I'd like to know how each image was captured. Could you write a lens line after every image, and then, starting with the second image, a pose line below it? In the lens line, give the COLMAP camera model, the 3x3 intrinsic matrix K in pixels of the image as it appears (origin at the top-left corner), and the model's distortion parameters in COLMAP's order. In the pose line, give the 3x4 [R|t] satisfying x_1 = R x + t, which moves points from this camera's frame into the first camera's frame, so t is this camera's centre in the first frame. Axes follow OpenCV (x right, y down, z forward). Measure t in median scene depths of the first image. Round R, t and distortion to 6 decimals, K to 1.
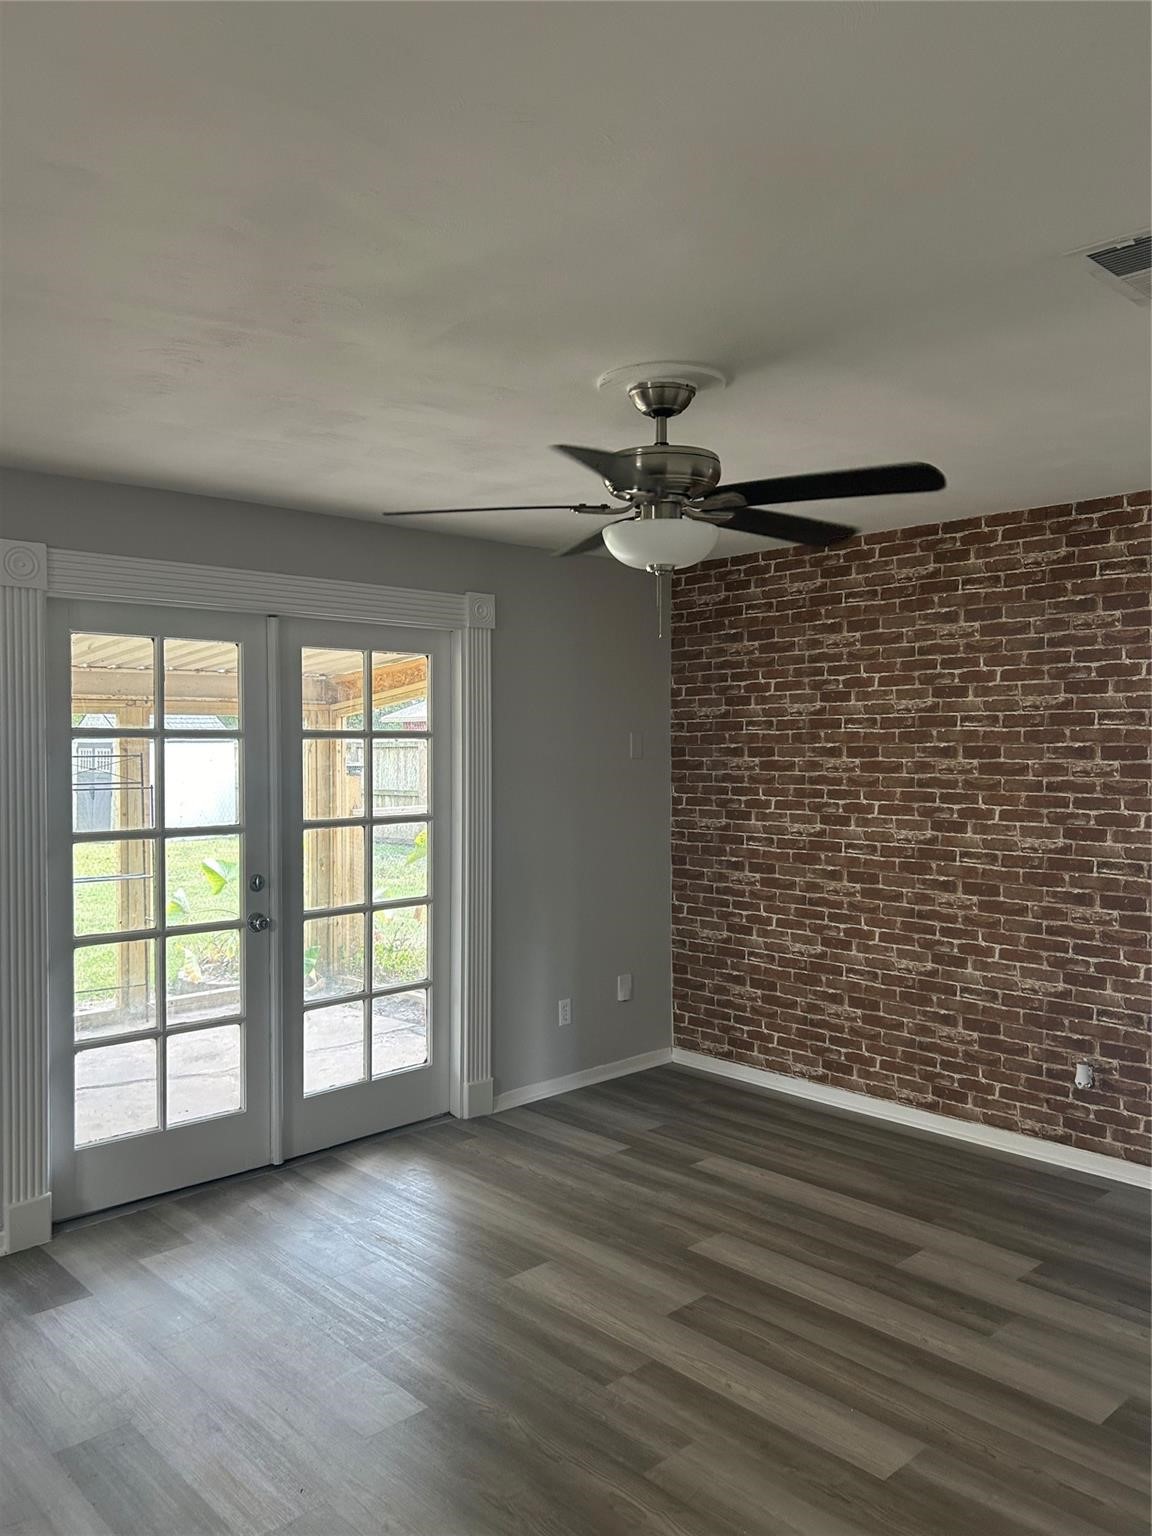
lens RADIAL K [[1156.6, 0, 514.7], [0, 1156.6, 769.8], [0, 0, 1]] dist [0.055778, -0.056549]
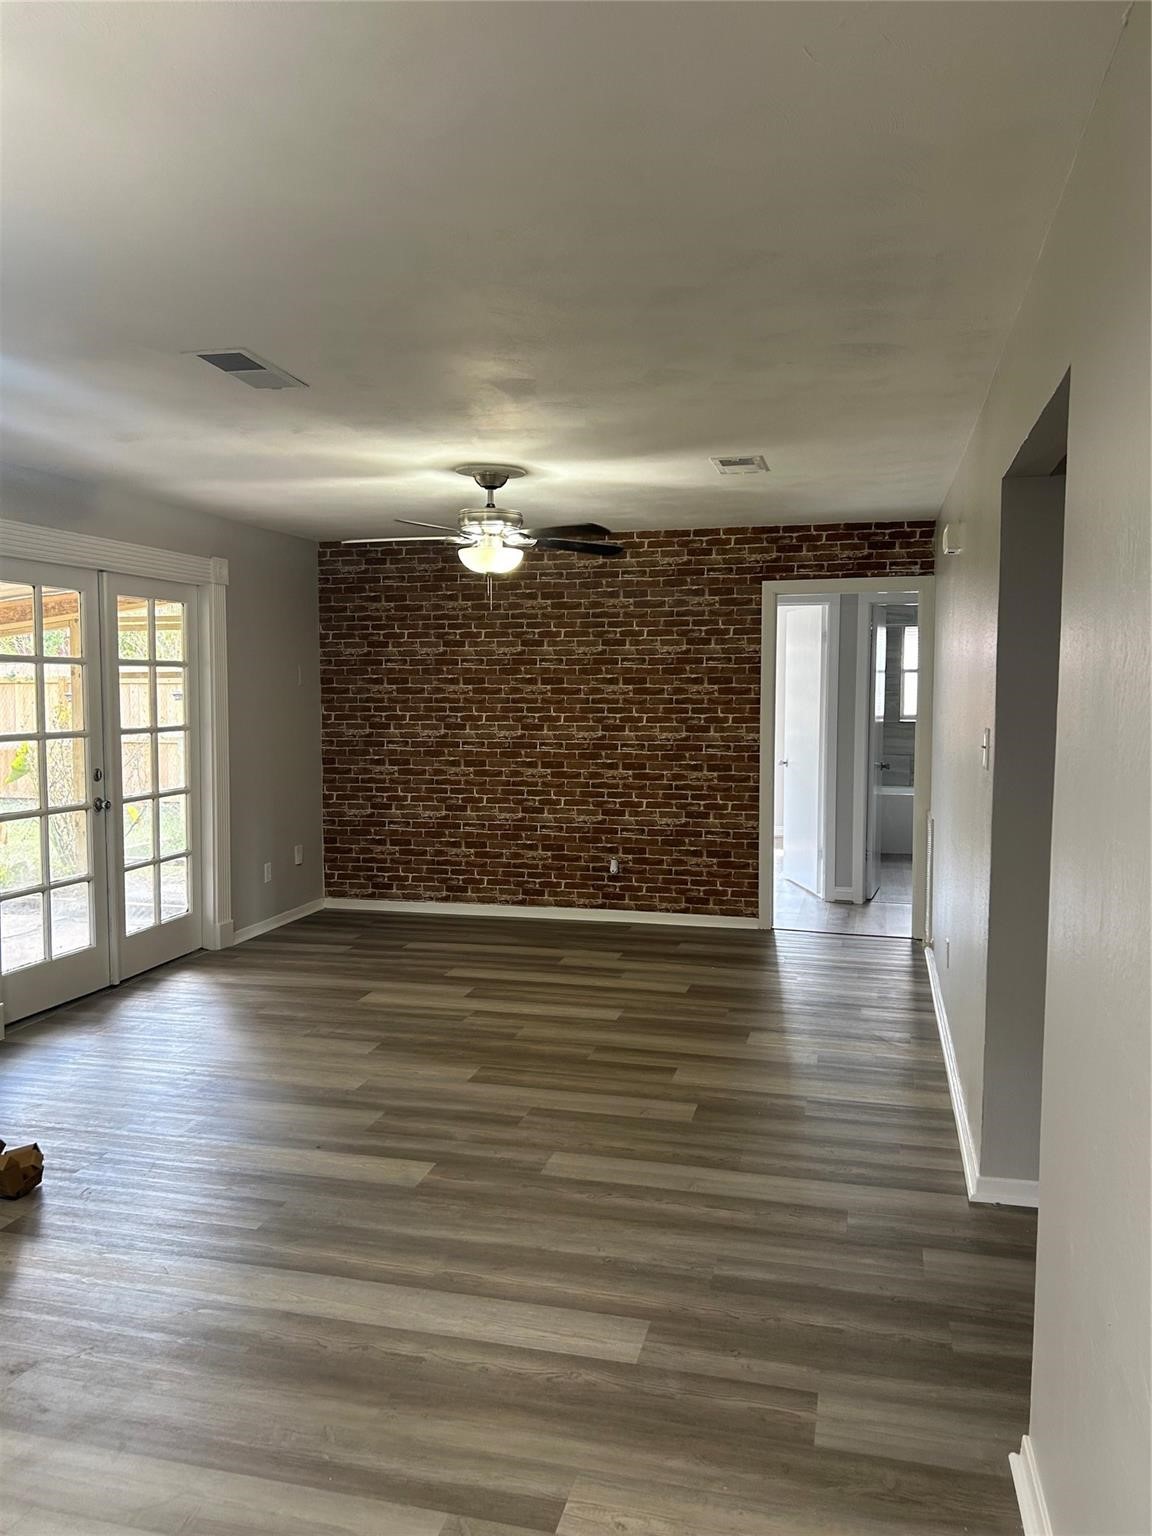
lens RADIAL K [[1156.6, 0, 514.7], [0, 1156.6, 769.8], [0, 0, 1]] dist [0.055778, -0.056549]
pose [[0.855133, -0.031412, 0.517456, -0.472495], [0.005886, 0.998686, 0.050898, 0.025678], [-0.518375, -0.040479, 0.854195, -0.349239]]
